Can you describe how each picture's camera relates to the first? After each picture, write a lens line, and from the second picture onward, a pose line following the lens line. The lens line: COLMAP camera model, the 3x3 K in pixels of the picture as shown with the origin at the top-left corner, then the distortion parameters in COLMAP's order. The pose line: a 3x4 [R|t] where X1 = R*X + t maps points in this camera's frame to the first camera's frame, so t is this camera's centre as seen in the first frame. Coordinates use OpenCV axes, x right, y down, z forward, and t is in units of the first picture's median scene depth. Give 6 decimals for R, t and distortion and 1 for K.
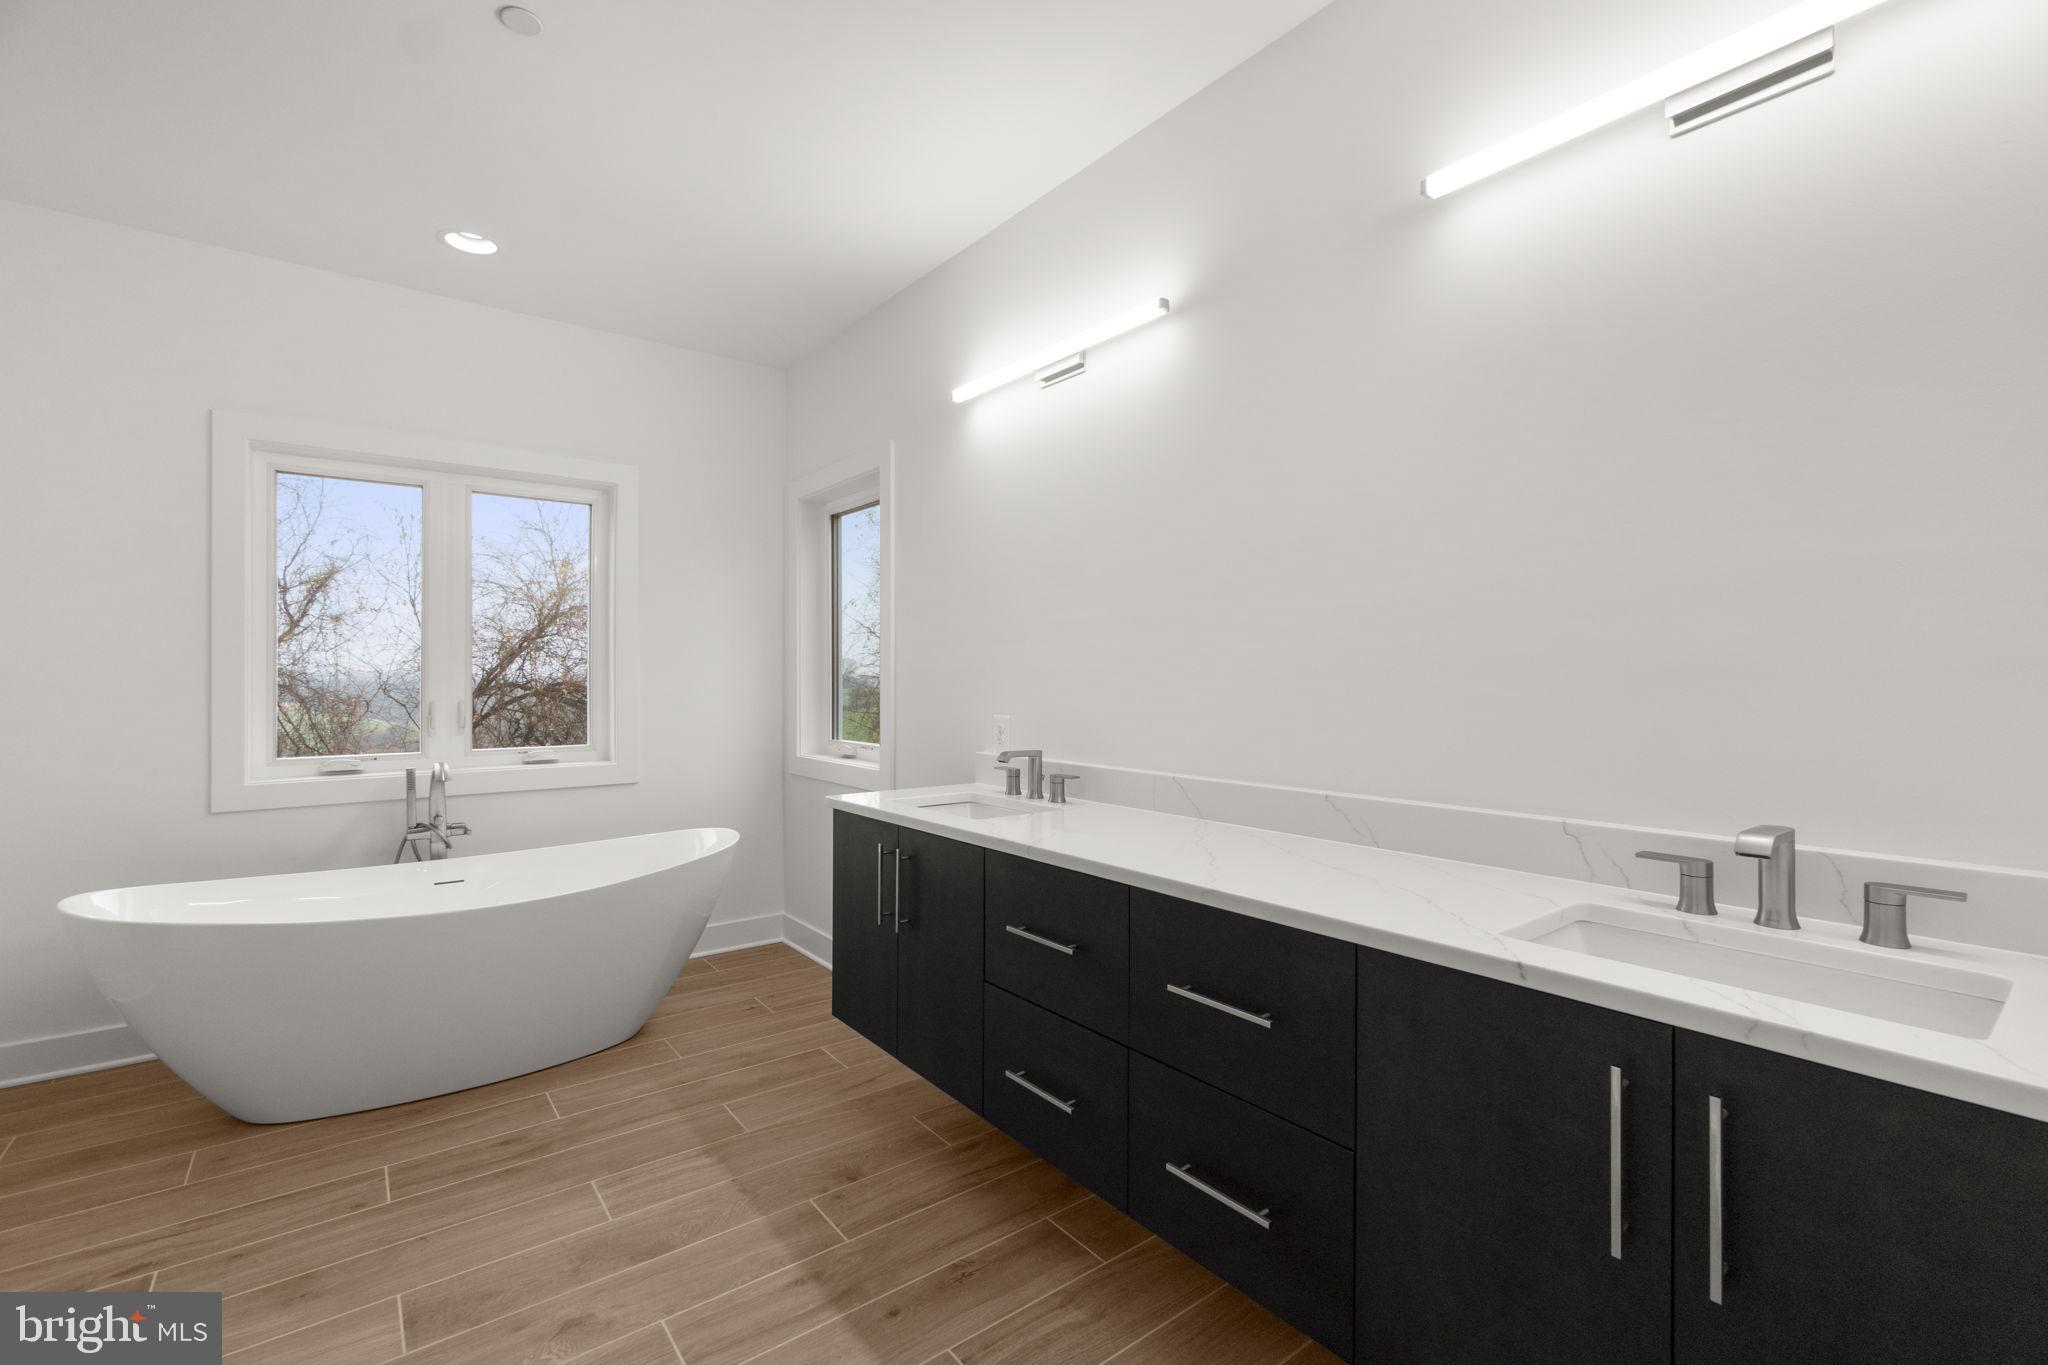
lens RADIAL K [[878.9, 0, 1026.4], [0, 878.9, 670.9], [0, 0, 1]] dist [-0.002743, -0.000030]
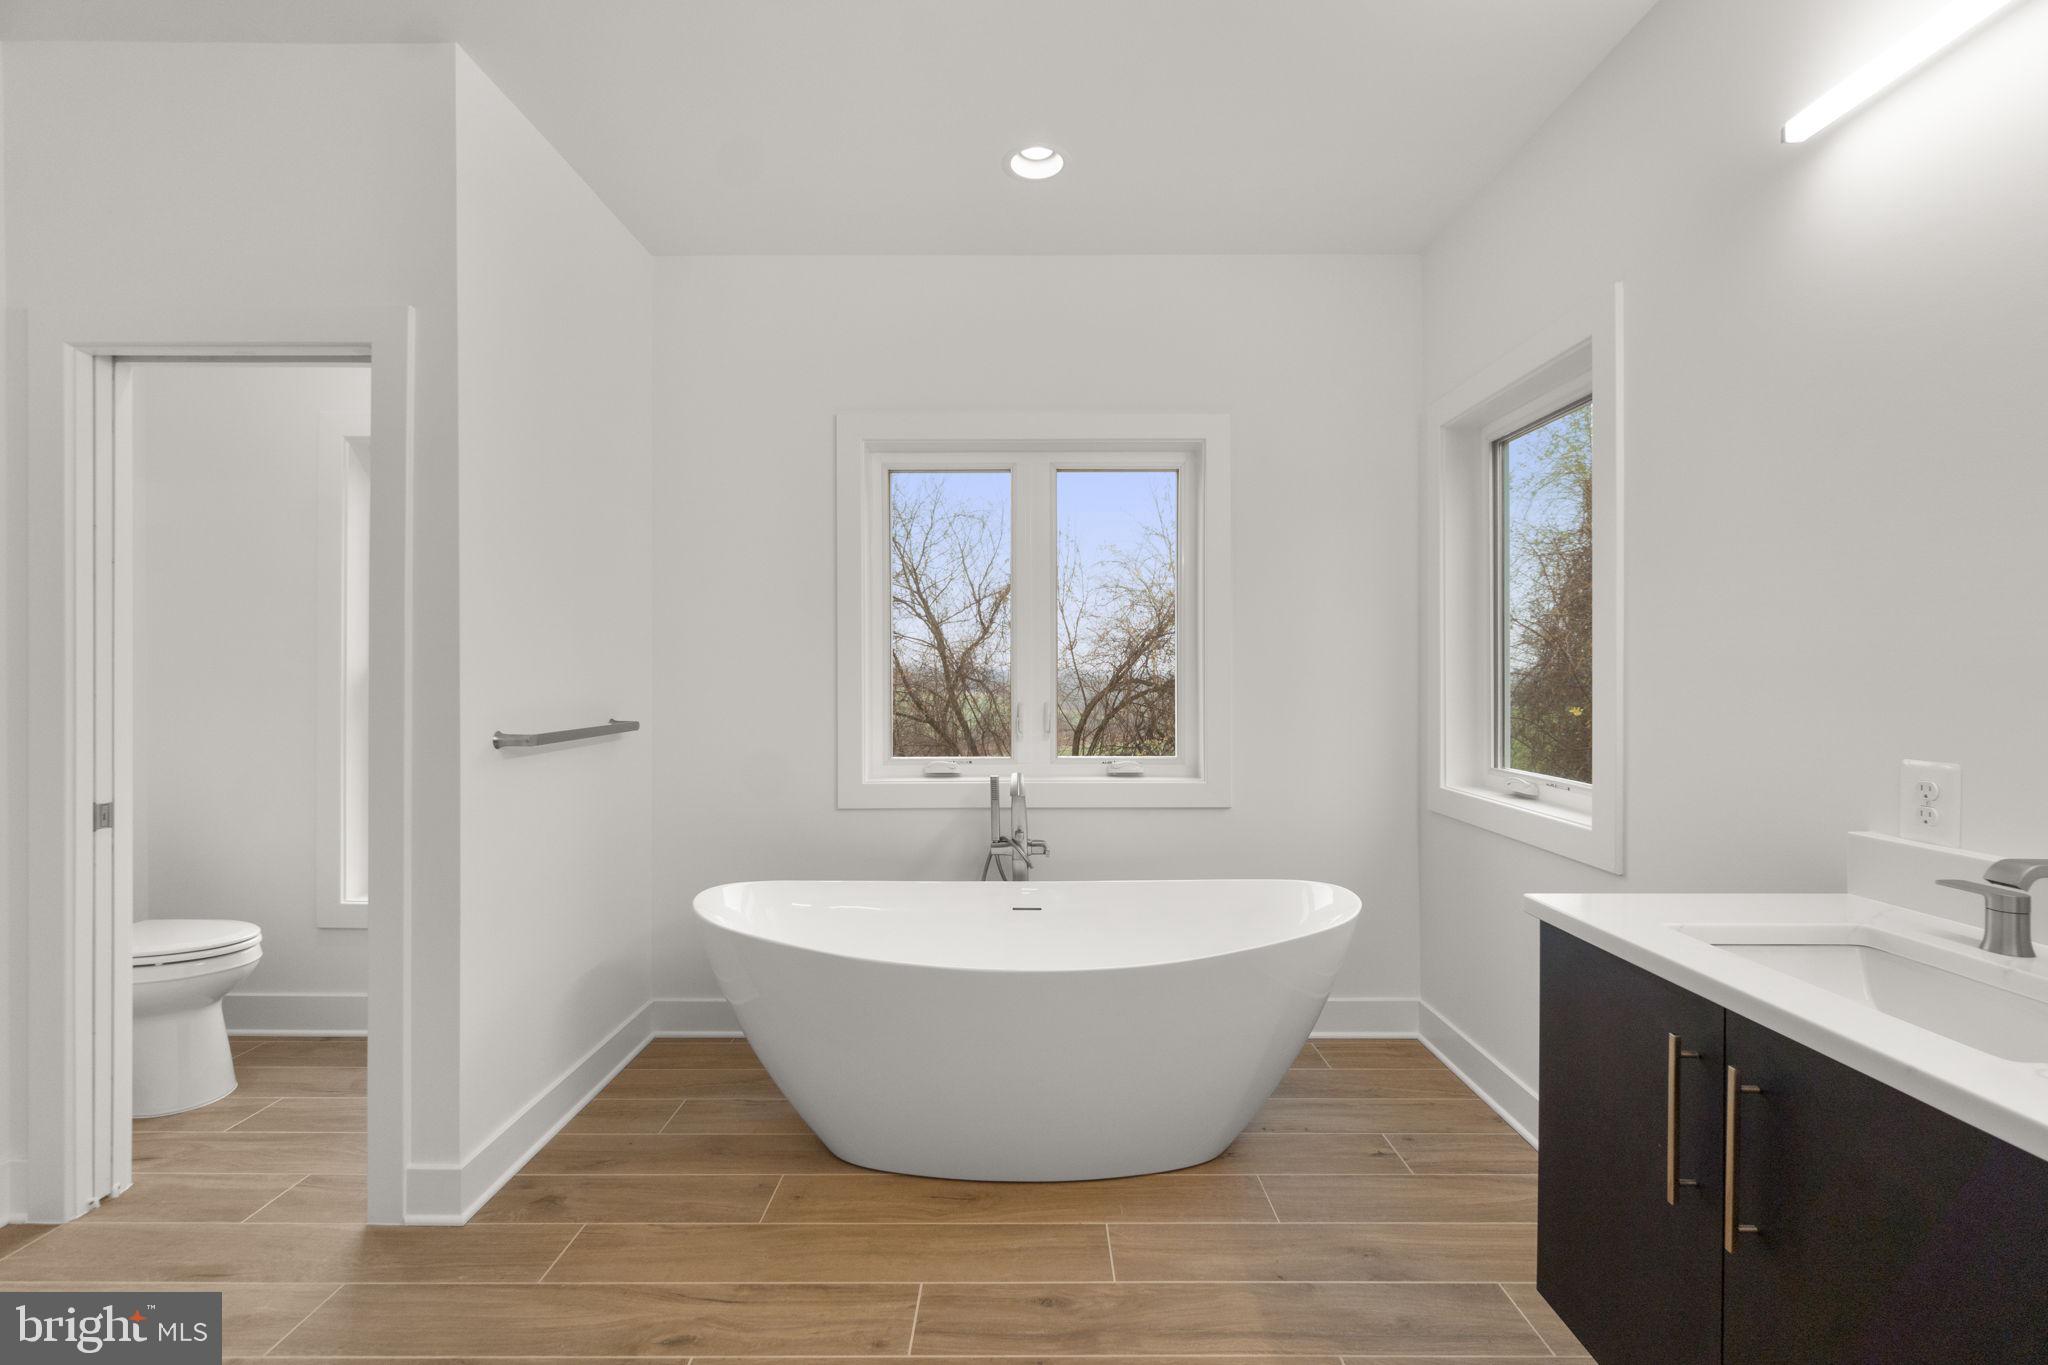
lens RADIAL K [[878.9, 0, 1029.2], [0, 878.9, 669.8], [0, 0, 1]] dist [-0.002743, -0.000030]
pose [[0.786643, -0.001408, -0.617407, -0.099061], [0.003543, 0.999991, 0.002233, -0.001885], [0.617398, -0.003943, 0.786641, 0.278532]]
